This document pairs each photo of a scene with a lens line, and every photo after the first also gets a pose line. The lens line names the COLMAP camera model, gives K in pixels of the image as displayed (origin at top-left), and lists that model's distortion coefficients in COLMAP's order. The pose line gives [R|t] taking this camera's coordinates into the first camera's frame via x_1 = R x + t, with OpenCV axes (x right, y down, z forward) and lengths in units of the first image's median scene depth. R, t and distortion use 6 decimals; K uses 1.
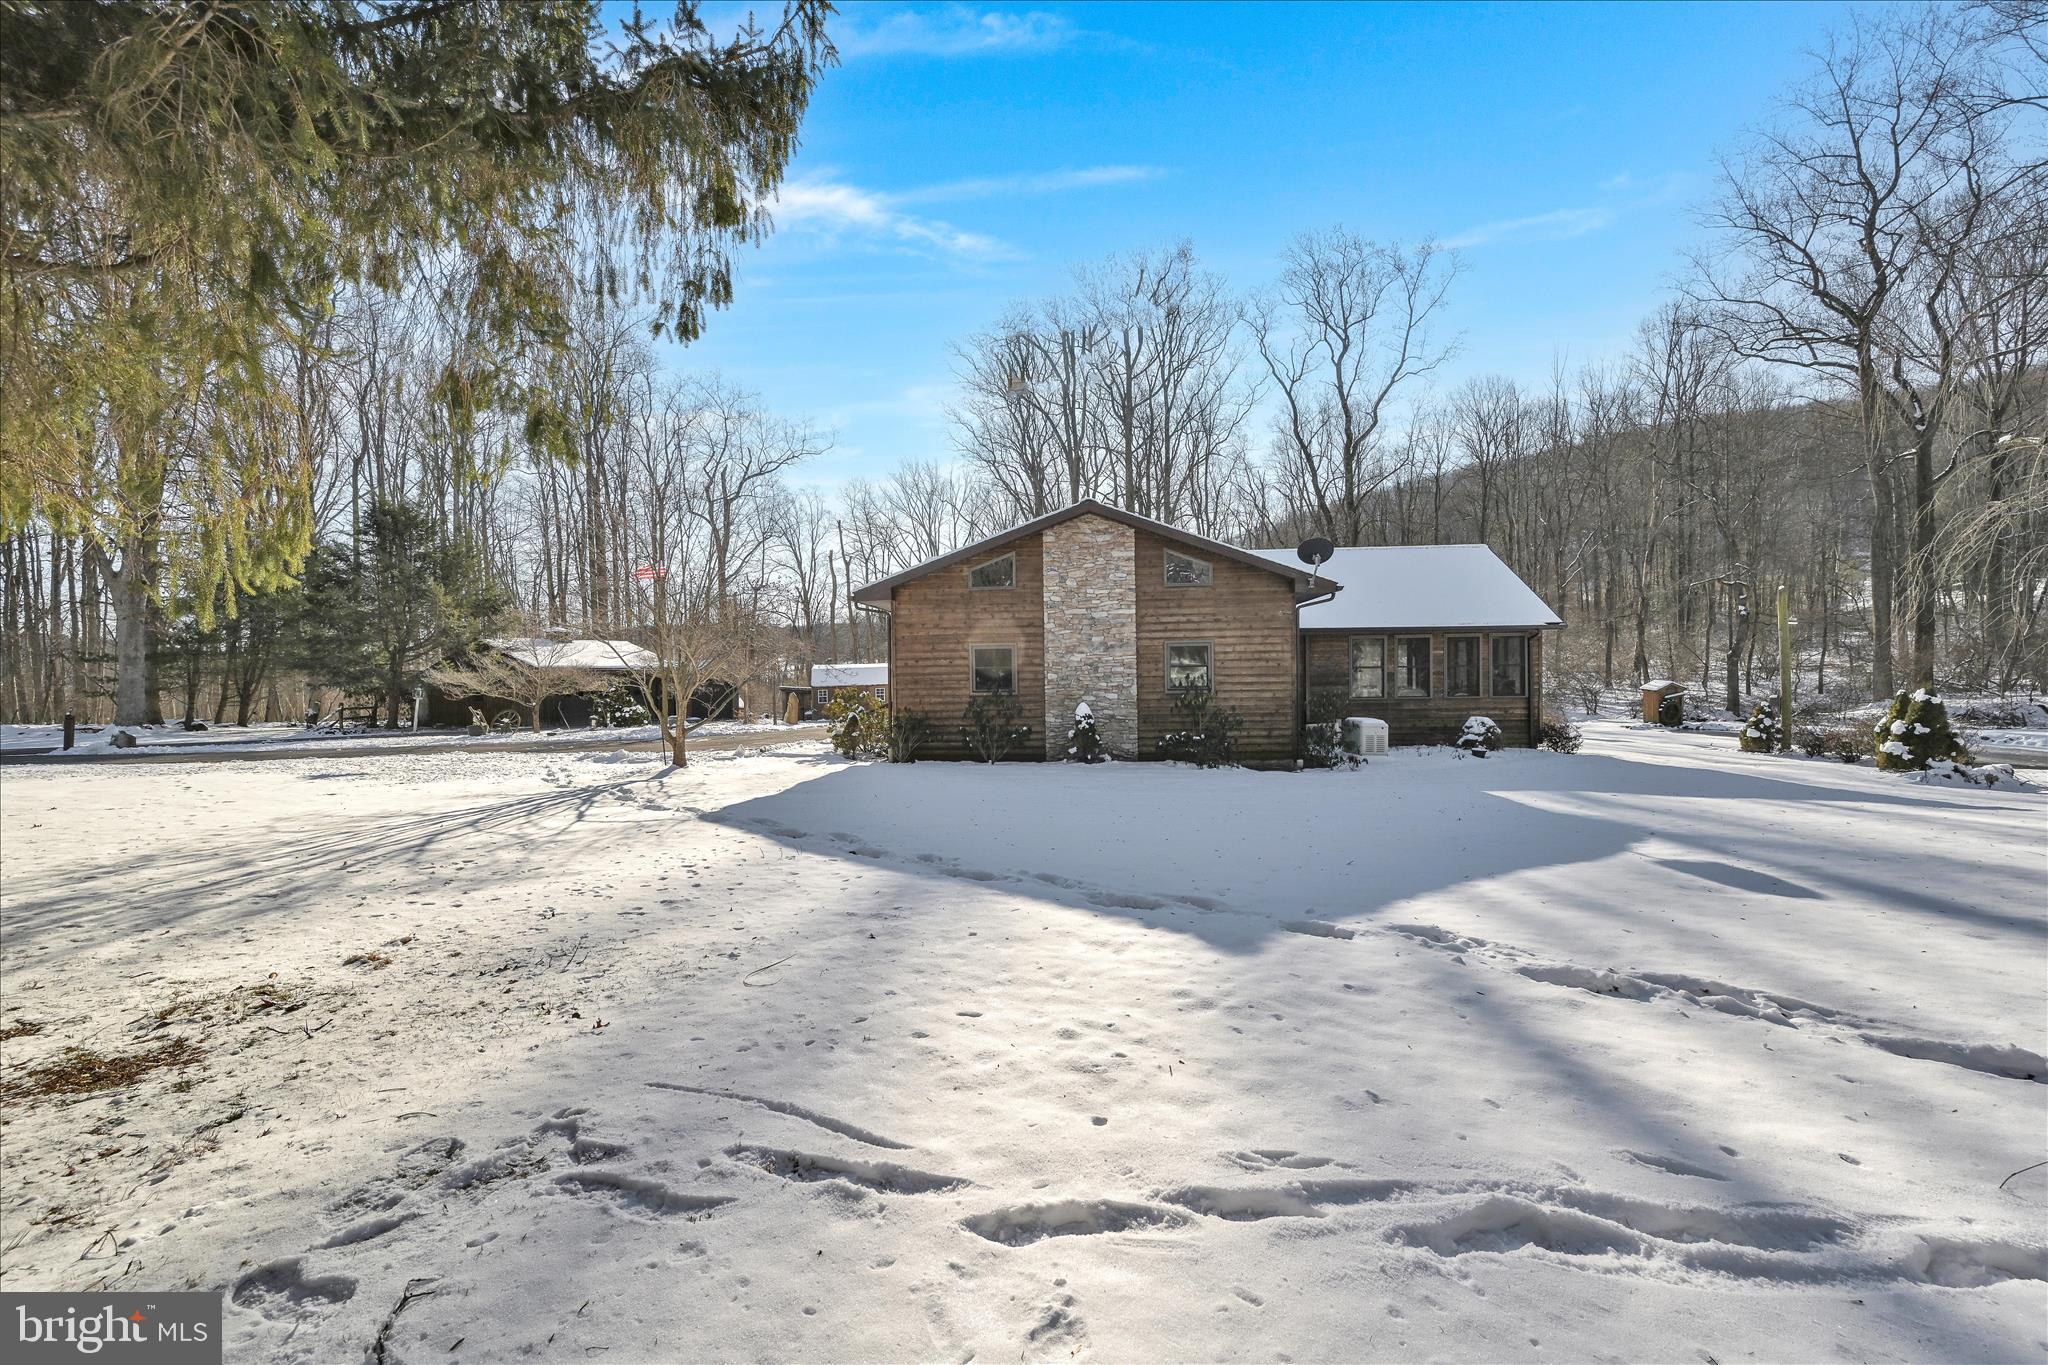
lens RADIAL K [[800.9, 0, 1030.0], [0, 800.9, 686.4], [0, 0, 1]] dist [-0.000822, 0.000036]
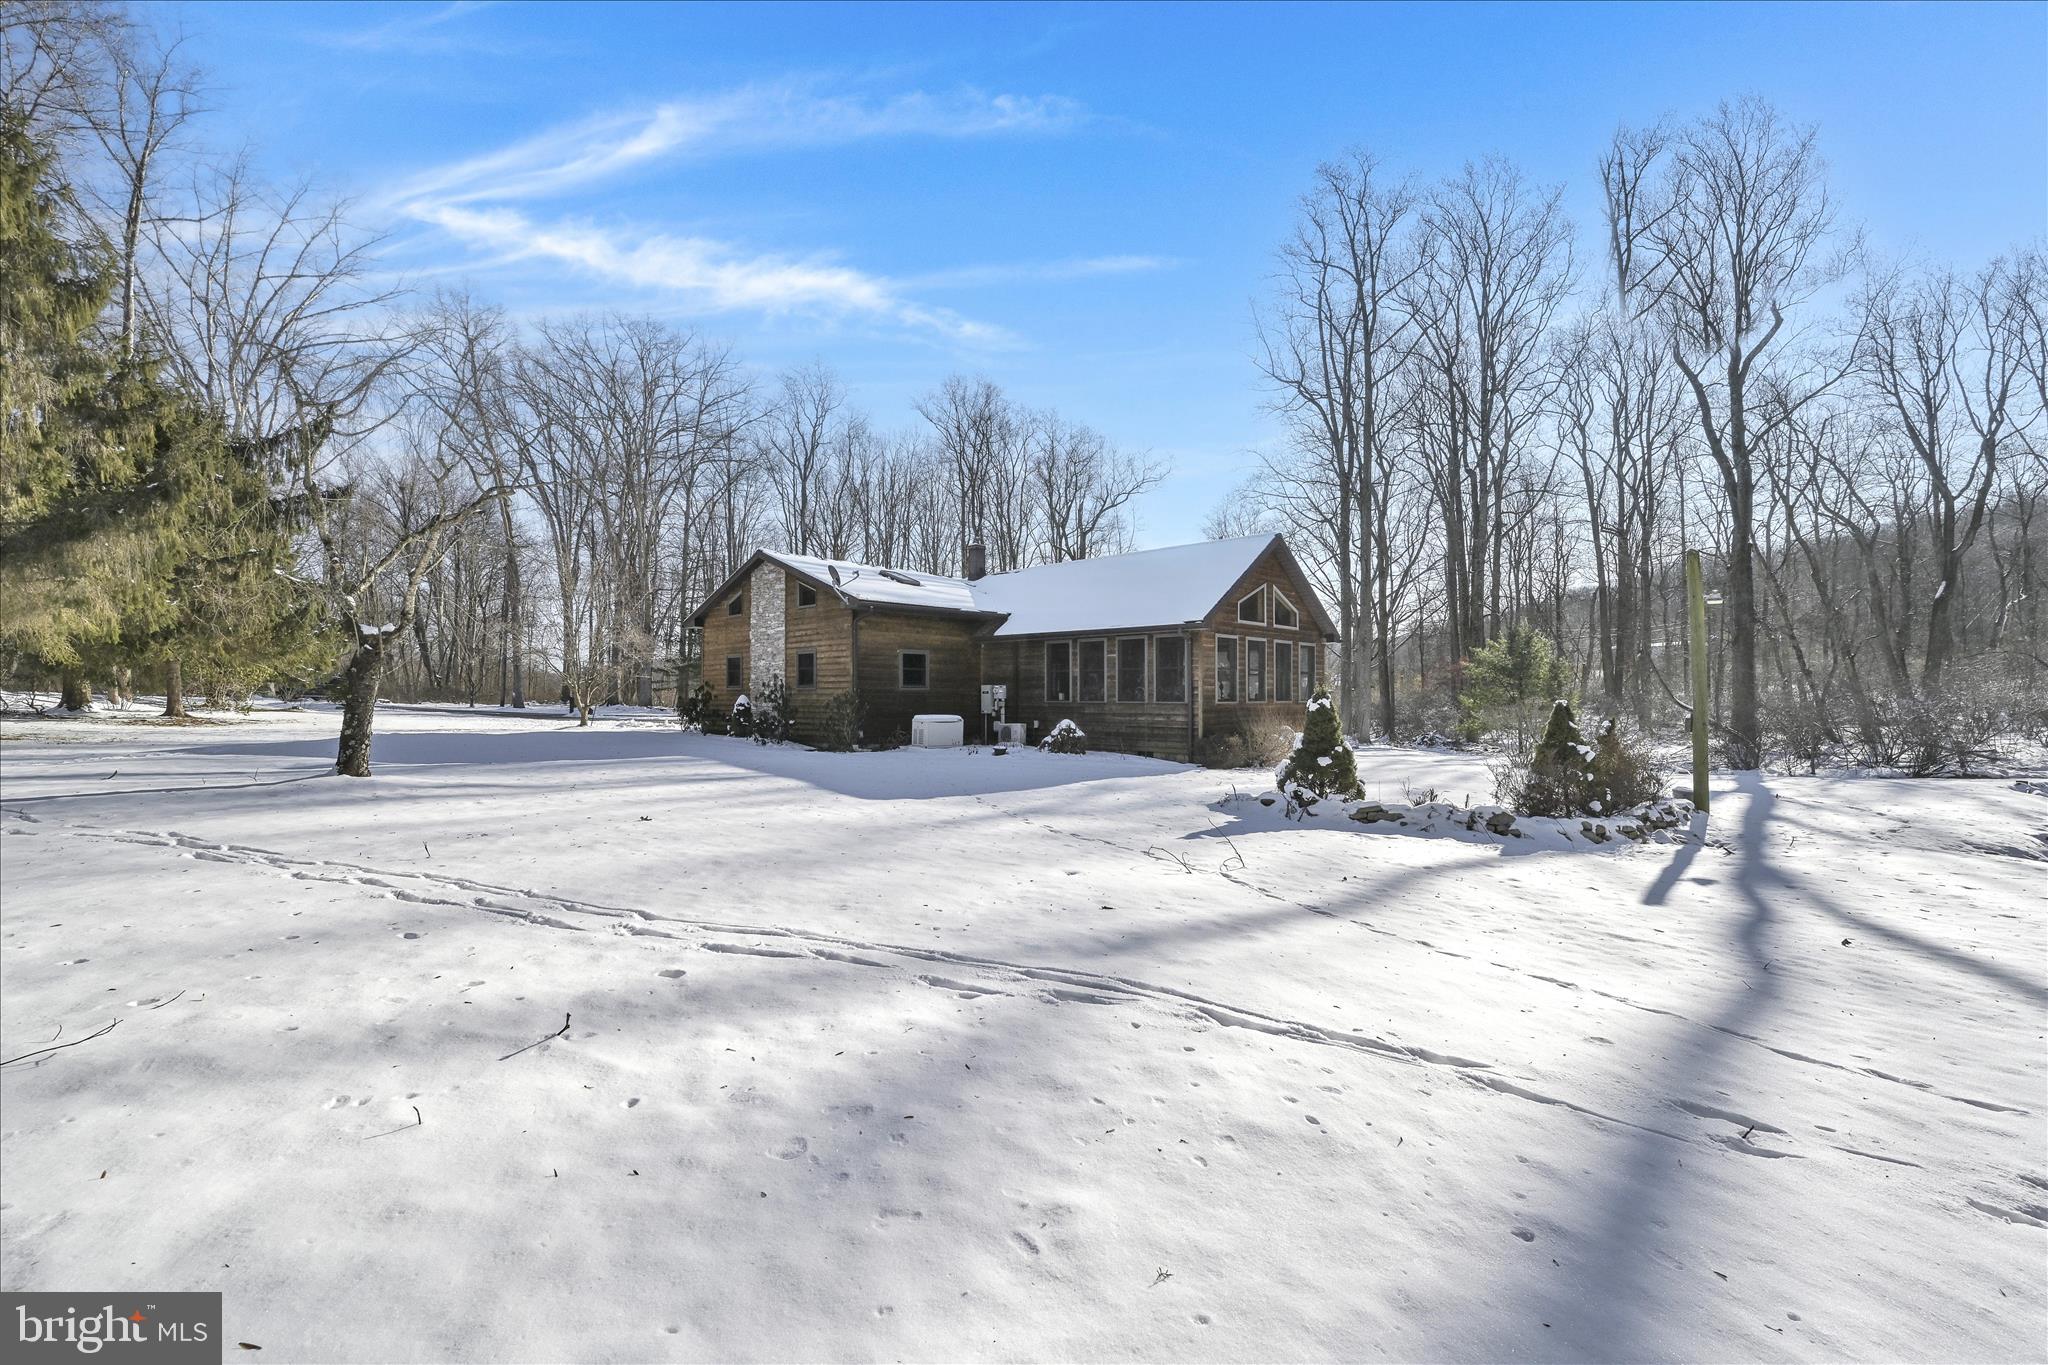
lens RADIAL K [[800.9, 0, 1030.0], [0, 800.9, 686.4], [0, 0, 1]] dist [-0.000822, 0.000036]
pose [[0.771681, 0.009238, -0.635942, 1.056656], [-0.021514, 0.999701, -0.011583, 0.008474], [0.635645, 0.022620, 0.771650, 0.181786]]
